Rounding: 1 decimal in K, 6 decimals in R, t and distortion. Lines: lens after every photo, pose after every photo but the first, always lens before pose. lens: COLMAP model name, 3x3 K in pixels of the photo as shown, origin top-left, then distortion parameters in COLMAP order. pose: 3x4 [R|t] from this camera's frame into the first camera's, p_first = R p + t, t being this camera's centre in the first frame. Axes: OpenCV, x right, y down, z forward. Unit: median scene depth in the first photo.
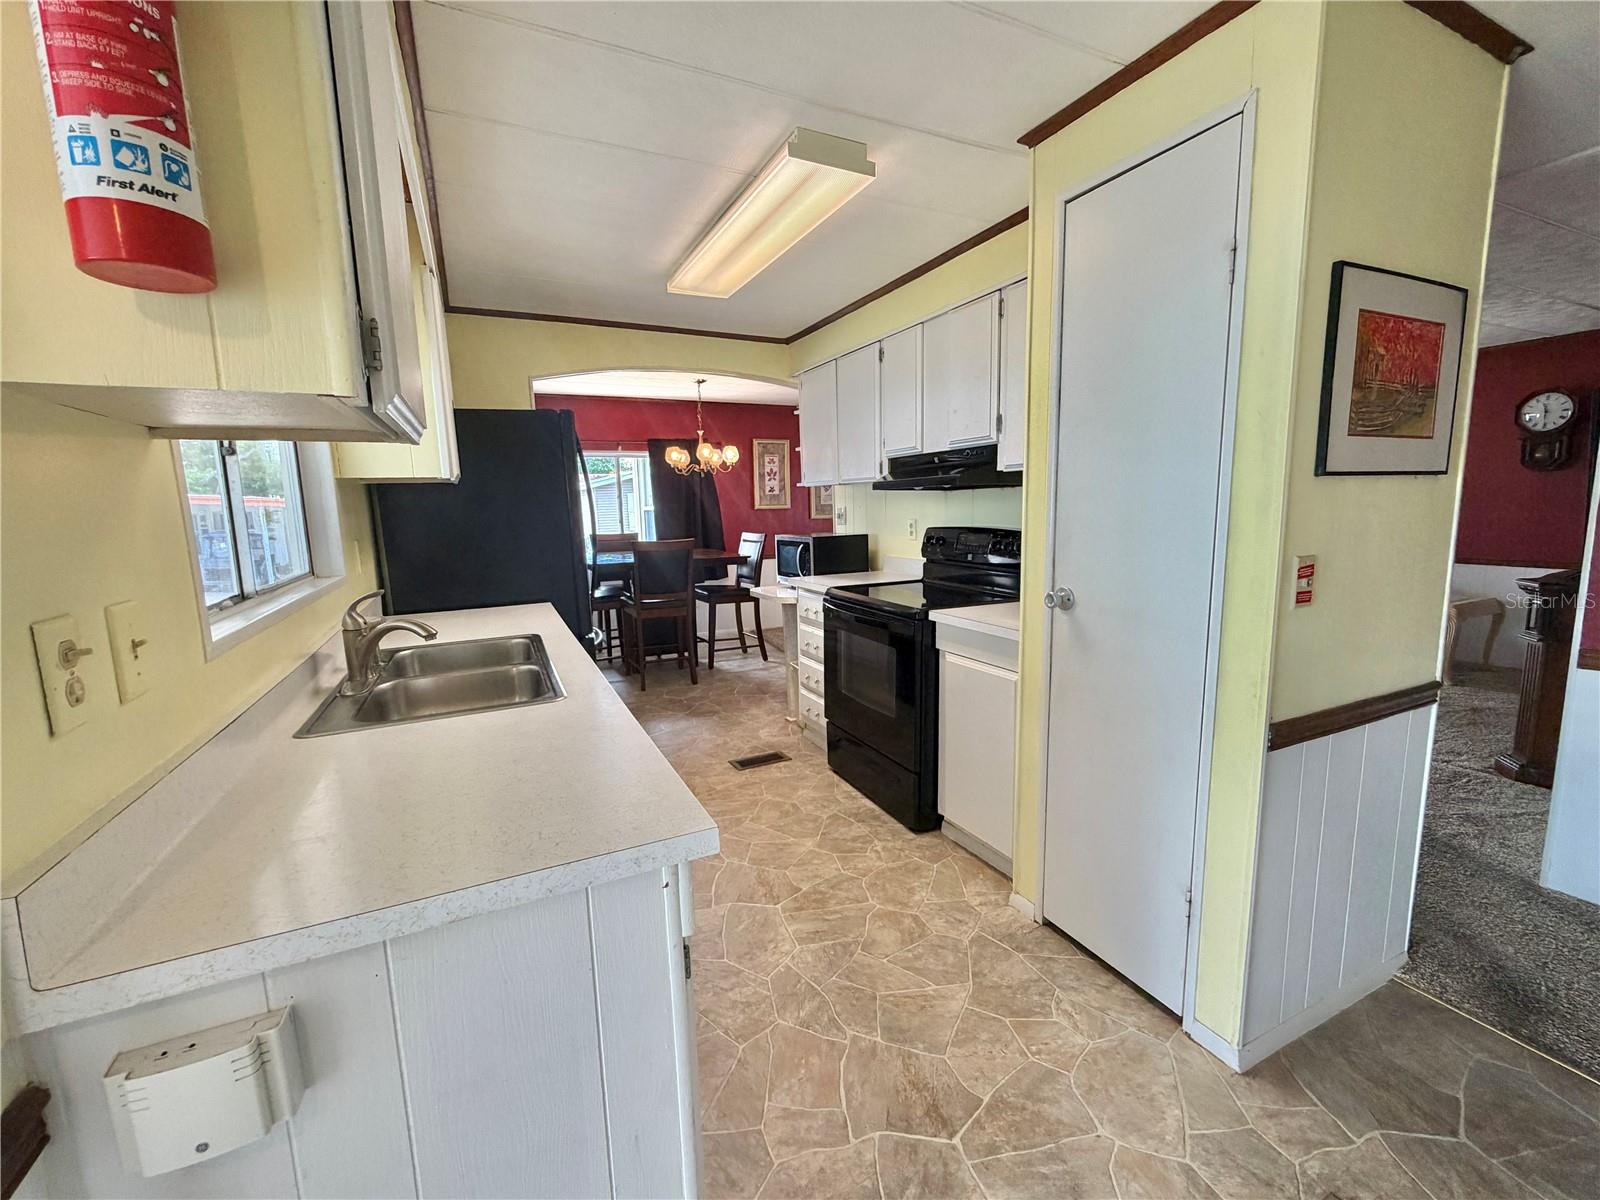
lens RADIAL K [[671.3, 0, 803.5], [0, 671.3, 601.0], [0, 0, 1]] dist [0.000091, -0.000091]
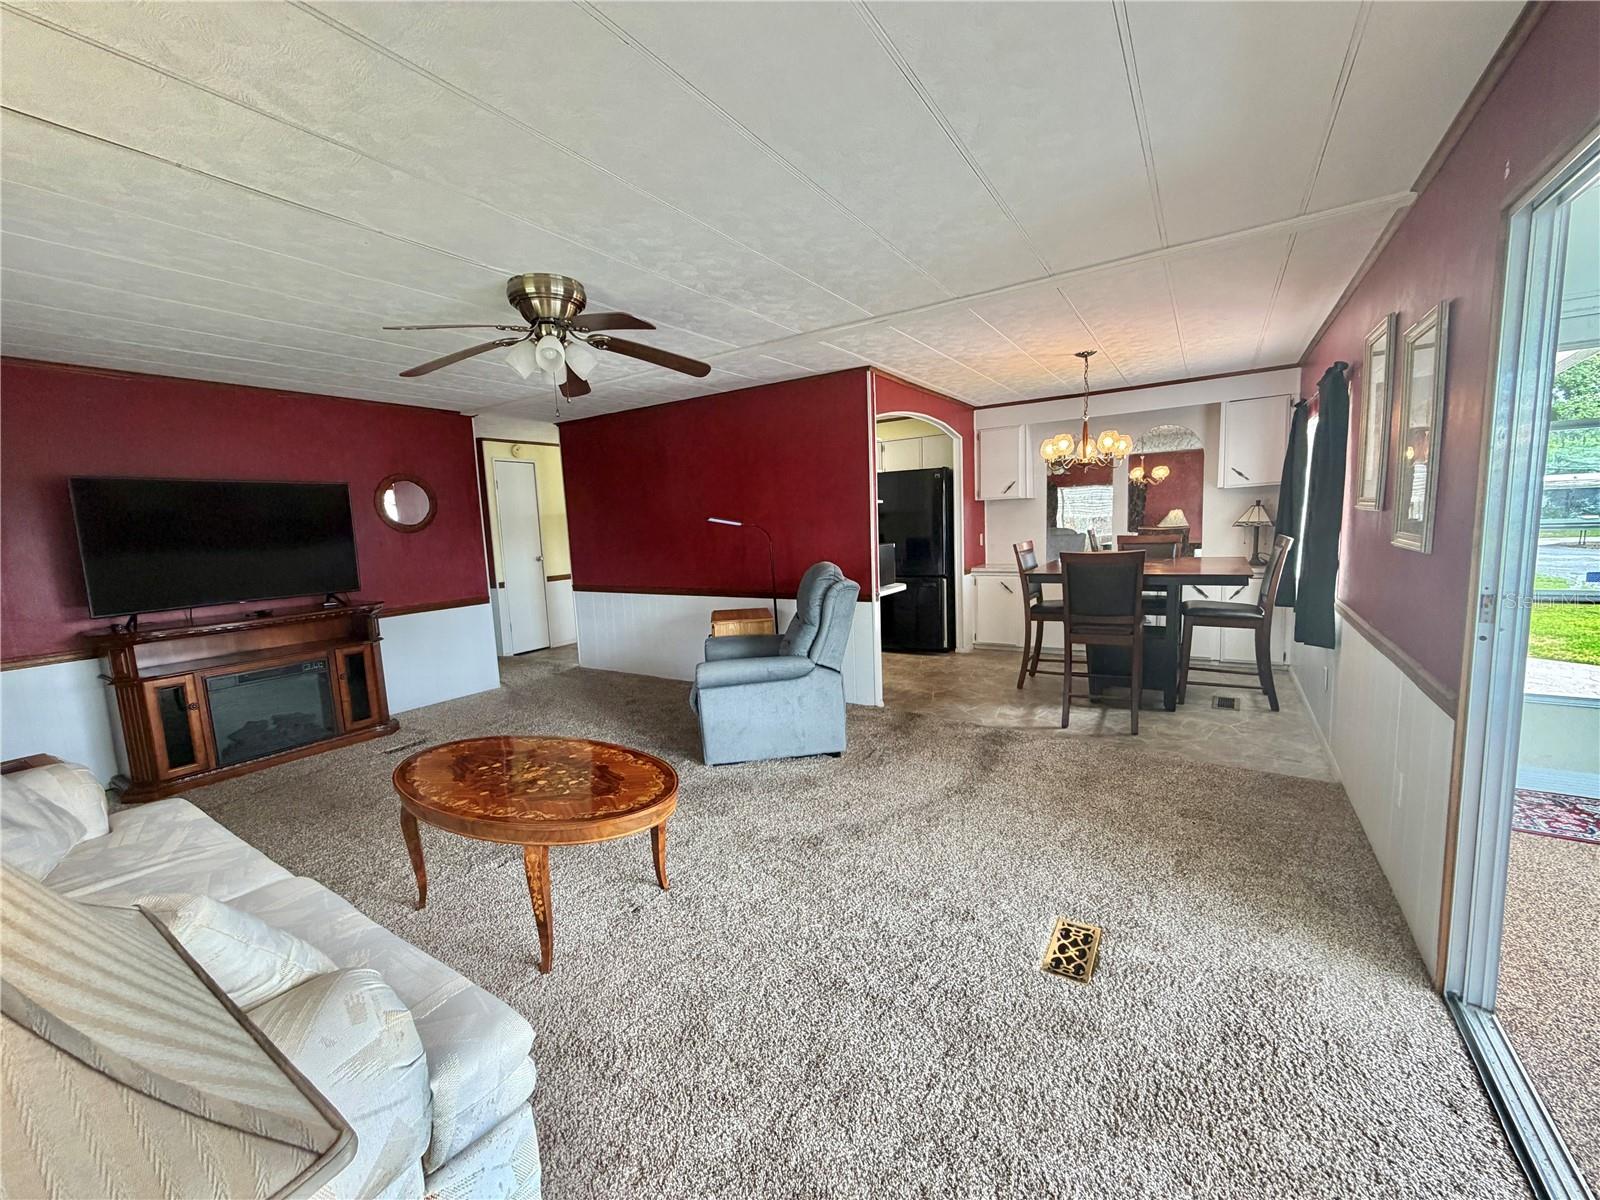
lens RADIAL K [[638.3, 0, 797.2], [0, 638.3, 601.8], [0, 0, 1]] dist [-0.001313, 0.000352]
pose [[-0.850912, 0.125804, -0.510022, 0.900745], [-0.011786, 0.966083, 0.257962, -0.370638], [0.525177, 0.225514, -0.820569, 2.408904]]
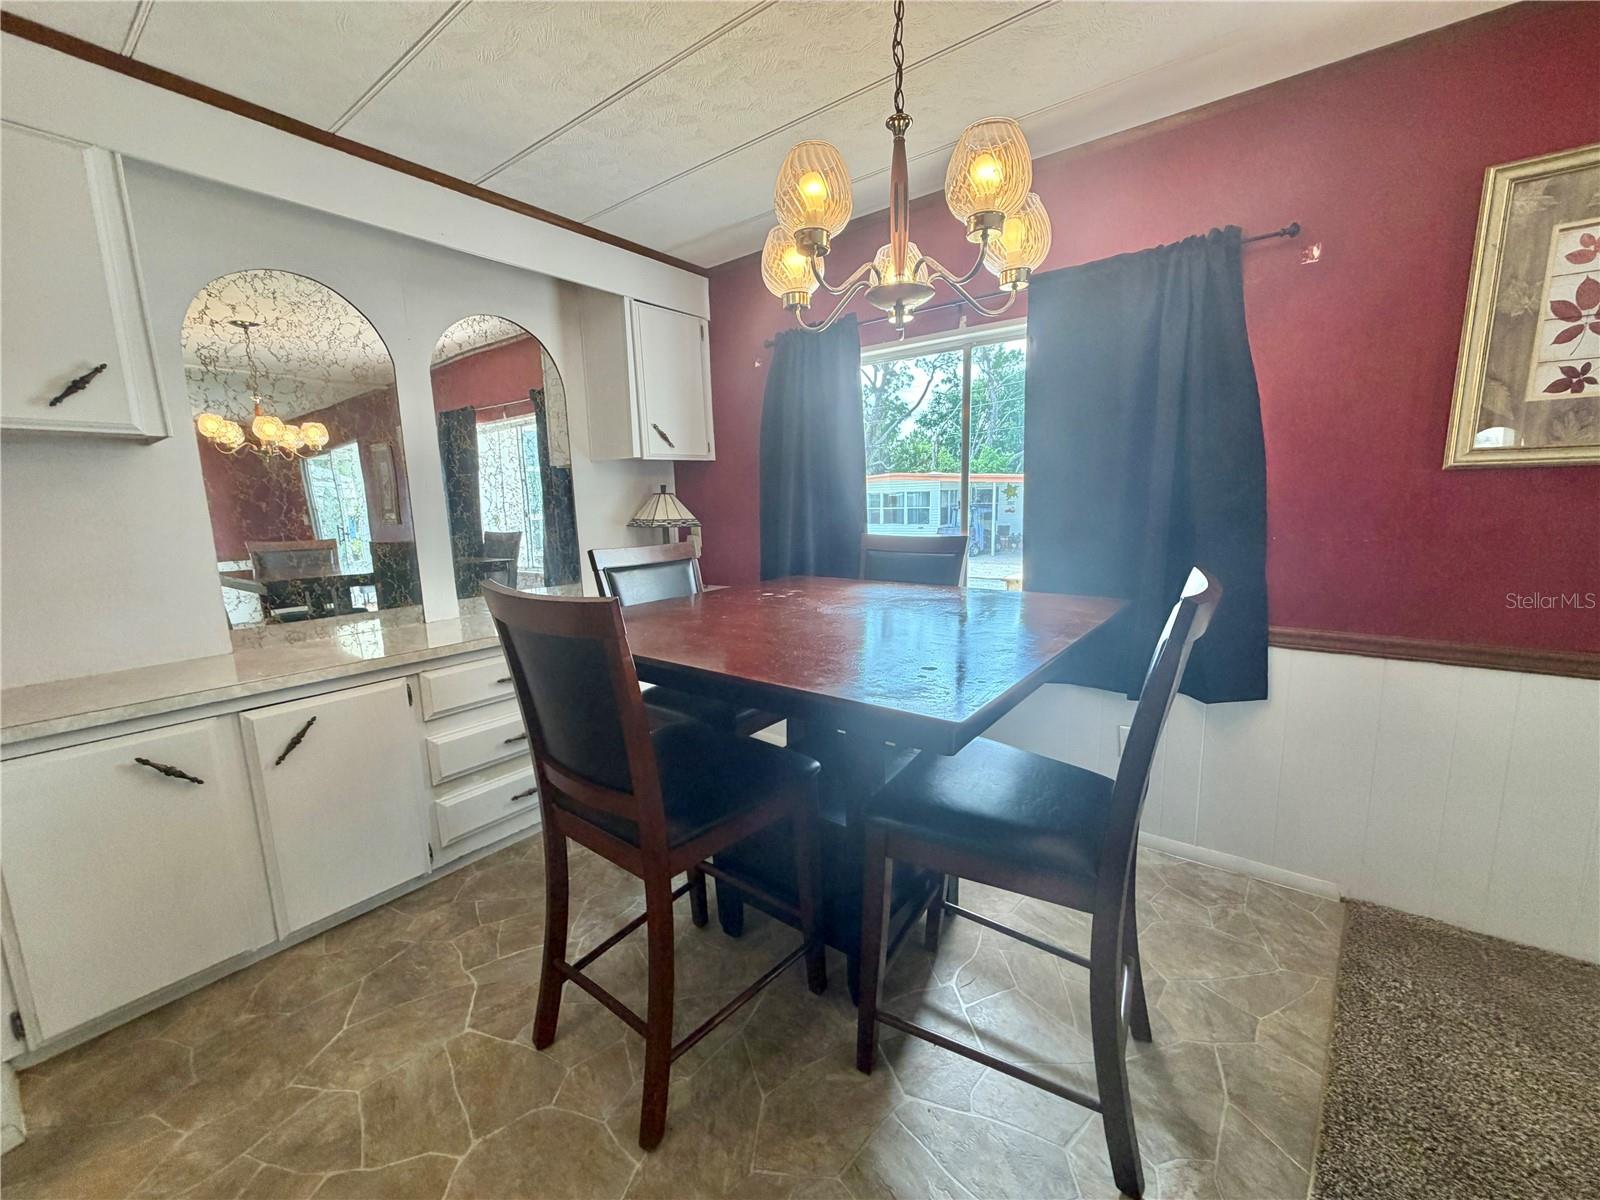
lens RADIAL K [[638.3, 0, 797.2], [0, 638.3, 601.8], [0, 0, 1]] dist [-0.001313, 0.000352]
pose [[0.453622, 0.151961, -0.878143, 0.073827], [-0.113952, 0.987157, 0.111962, -0.179681], [0.883879, 0.049278, 0.465112, 1.409208]]
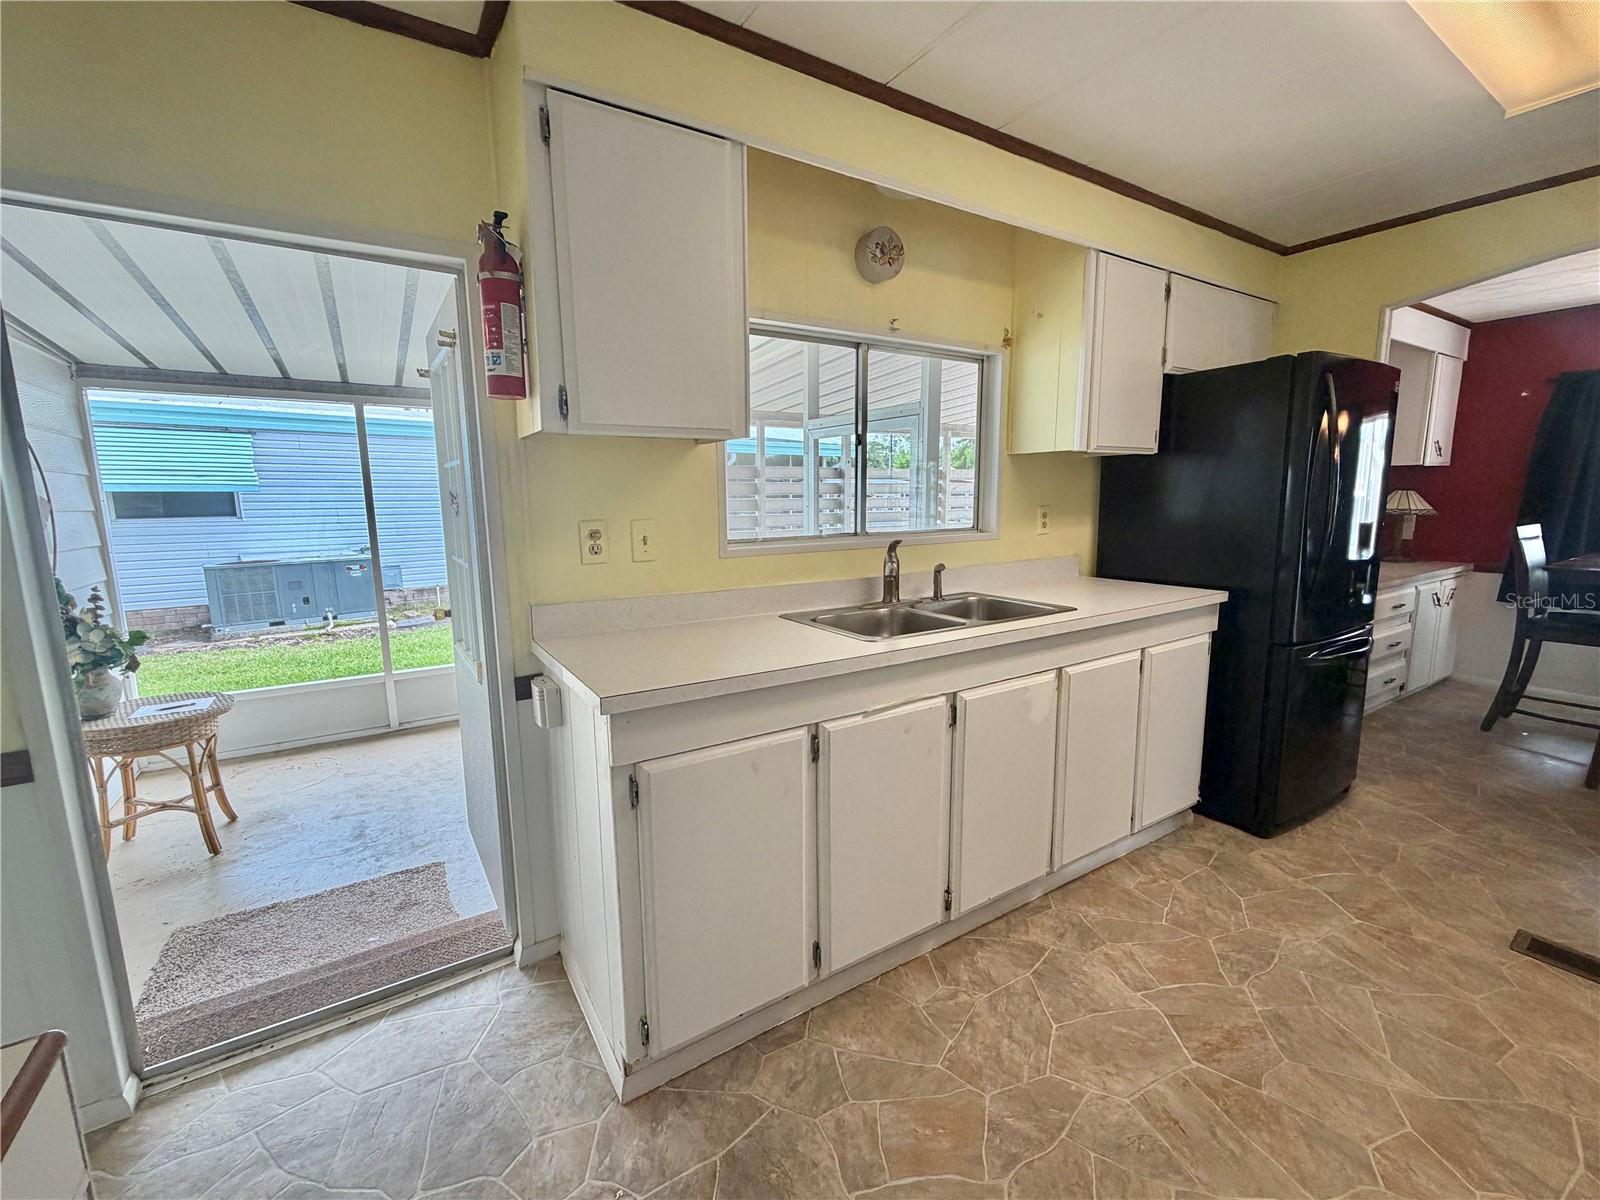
lens RADIAL K [[671.3, 0, 803.5], [0, 671.3, 601.0], [0, 0, 1]] dist [0.000091, -0.000091]
pose [[0.120415, 0.180001, -0.976268, 0.338321], [-0.138045, 0.976906, 0.163092, -0.044210], [0.983079, 0.115130, 0.142482, 0.306223]]
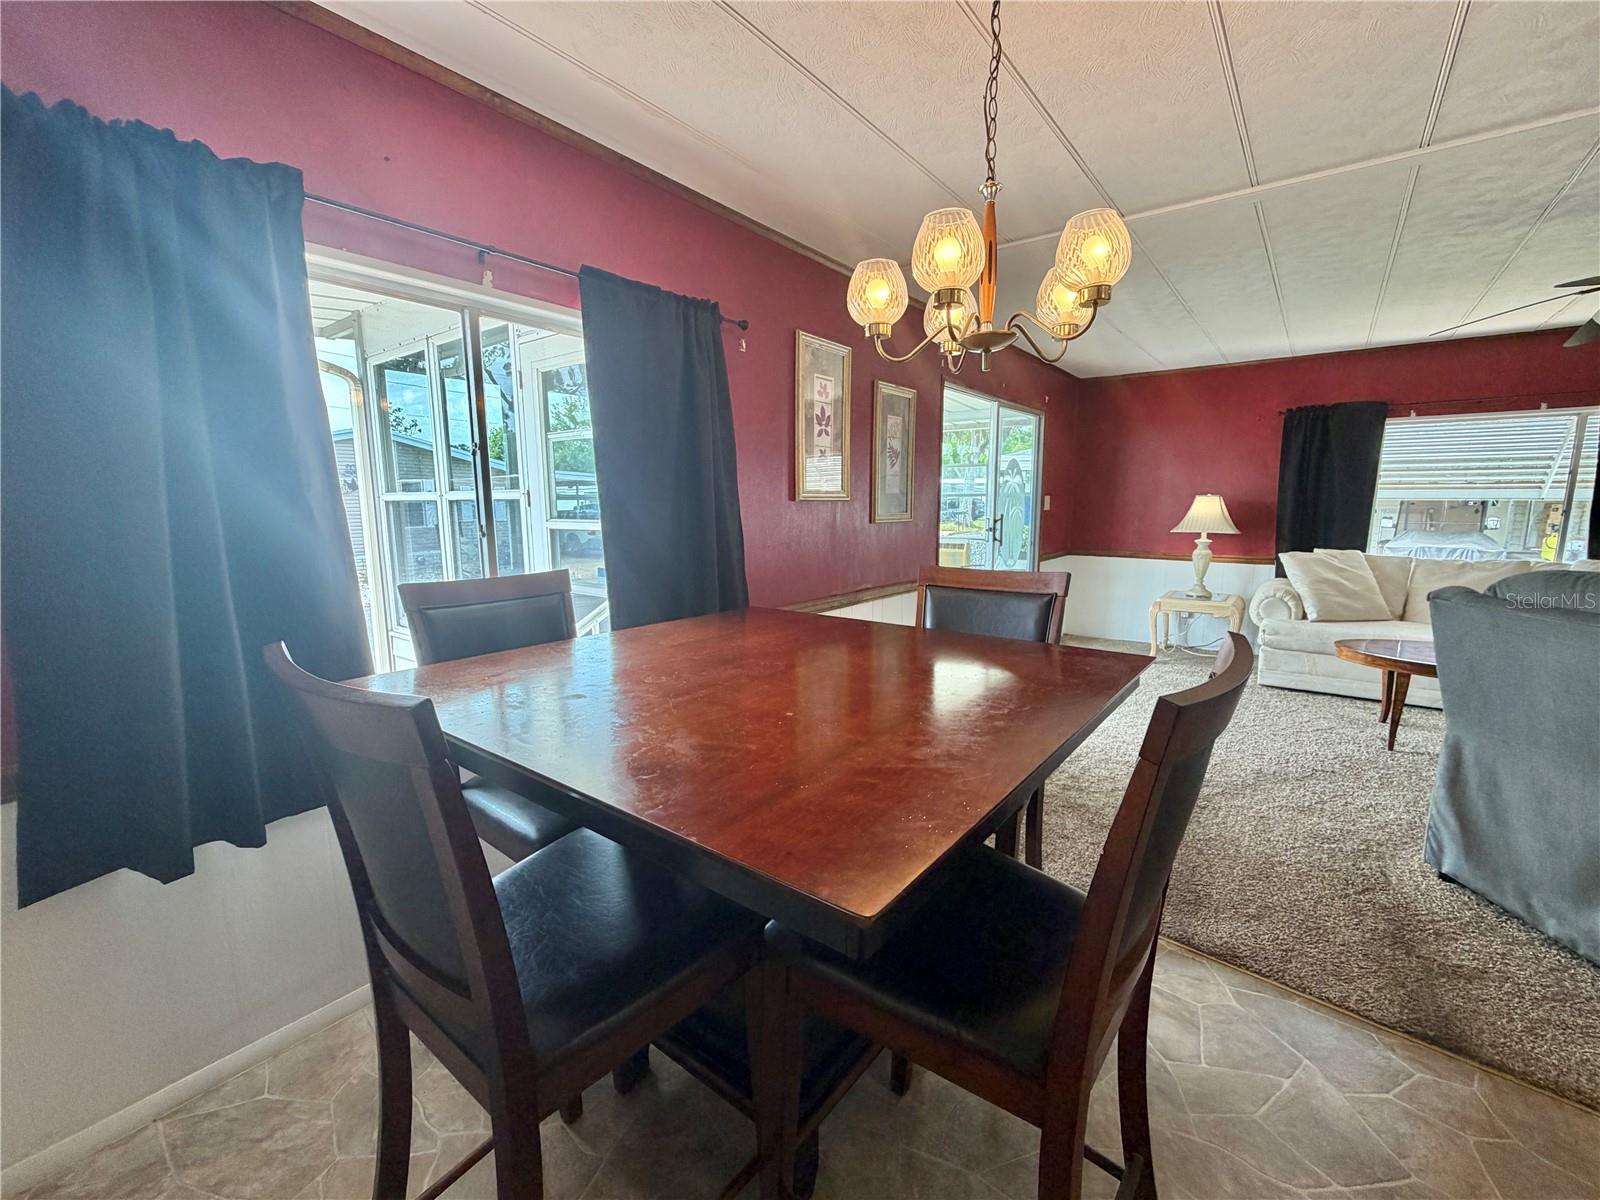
lens RADIAL K [[671.3, 0, 803.5], [0, 671.3, 601.0], [0, 0, 1]] dist [0.000091, -0.000091]
pose [[0.893810, -0.053000, 0.445302, -0.544092], [0.054037, 0.998485, 0.010378, -0.162217], [-0.445178, 0.014787, 0.895320, 1.294110]]
